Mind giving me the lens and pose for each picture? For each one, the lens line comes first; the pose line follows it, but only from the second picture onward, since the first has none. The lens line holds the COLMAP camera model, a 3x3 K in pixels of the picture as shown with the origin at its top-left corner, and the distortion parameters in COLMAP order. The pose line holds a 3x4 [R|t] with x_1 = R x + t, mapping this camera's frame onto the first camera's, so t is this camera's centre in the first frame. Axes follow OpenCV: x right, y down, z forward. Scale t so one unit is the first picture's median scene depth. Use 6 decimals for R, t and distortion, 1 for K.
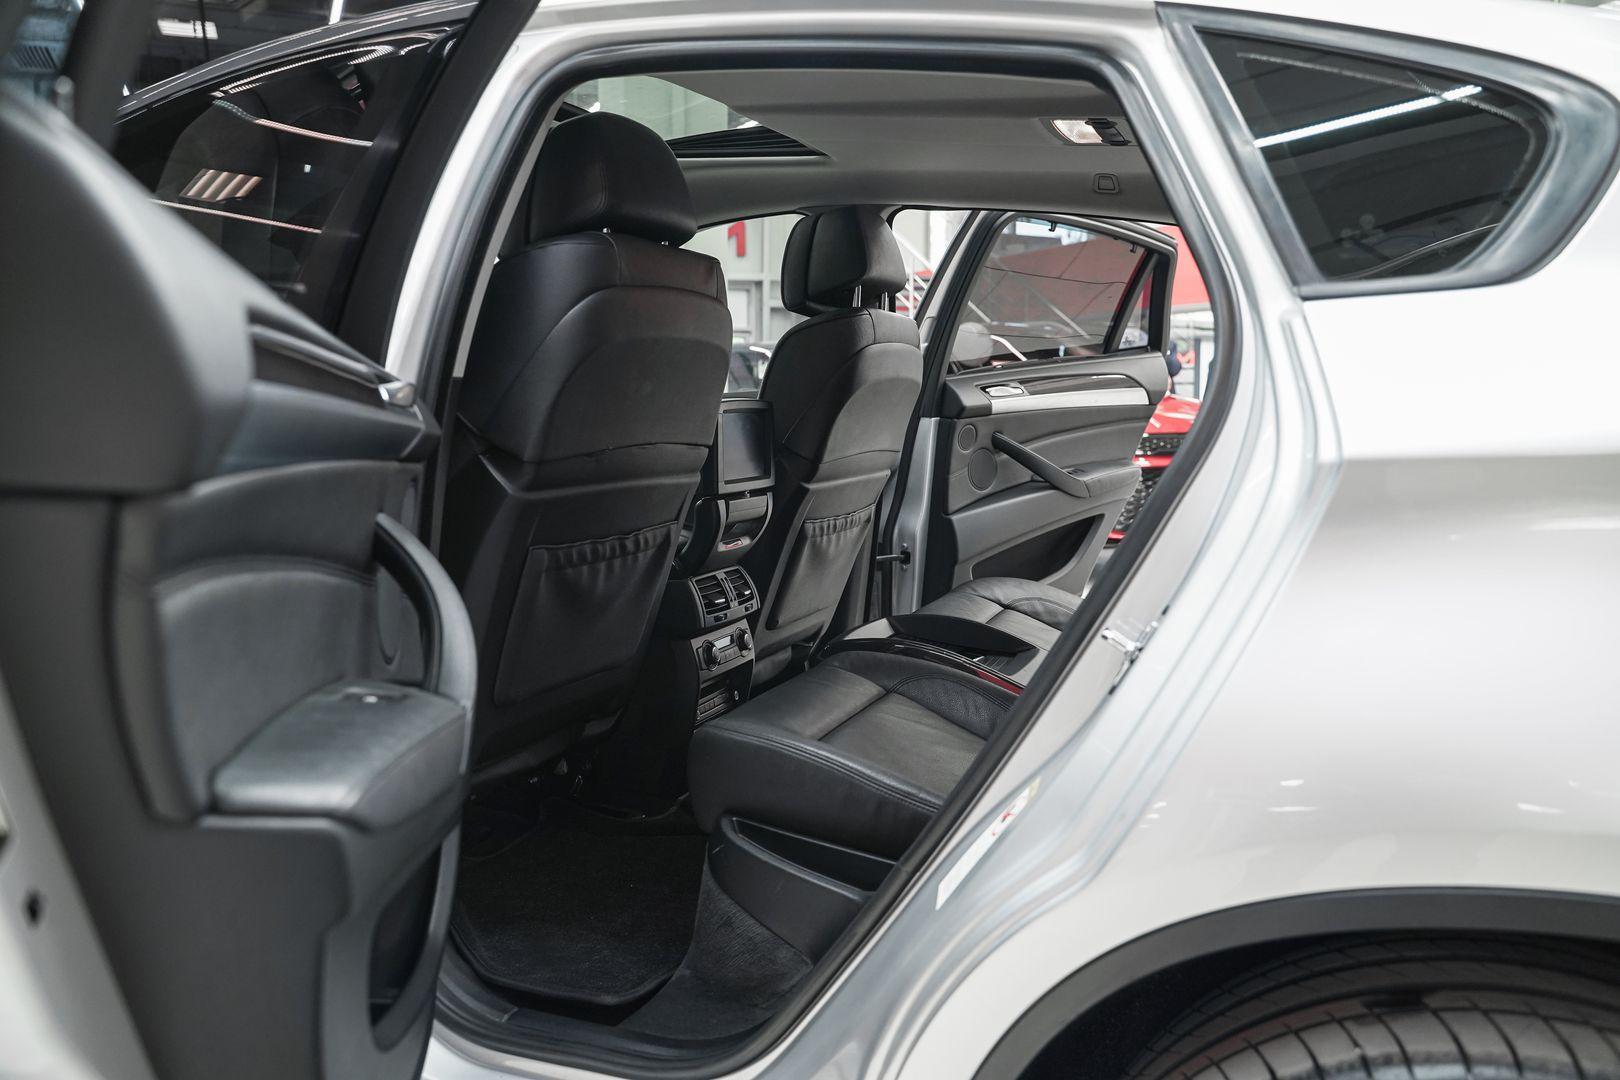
lens RADIAL K [[1335.6, 0, 814.7], [0, 1335.6, 525.9], [0, 0, 1]] dist [-0.130482, 0.098936]
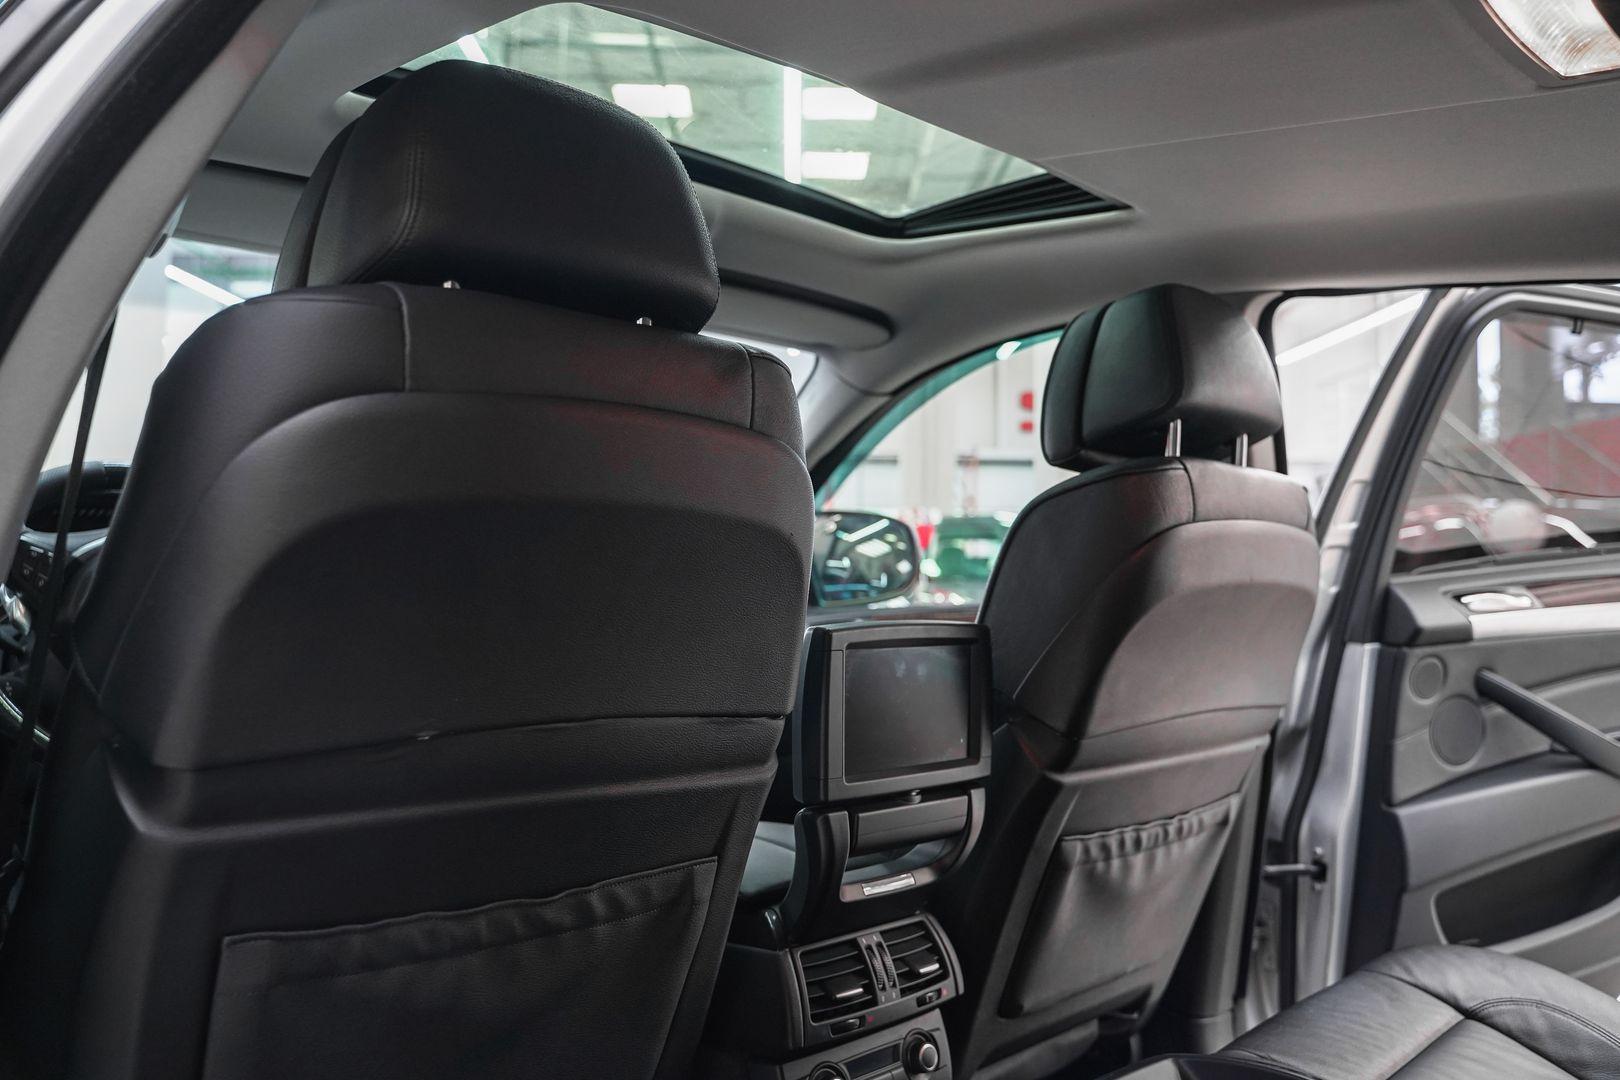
lens RADIAL K [[1335.6, 0, 814.7], [0, 1335.6, 525.9], [0, 0, 1]] dist [-0.130482, 0.098936]
pose [[0.921003, -0.002454, -0.389548, 0.102877], [-0.052159, 0.990199, -0.129558, -0.050812], [0.386048, 0.139642, 0.911848, 0.402006]]
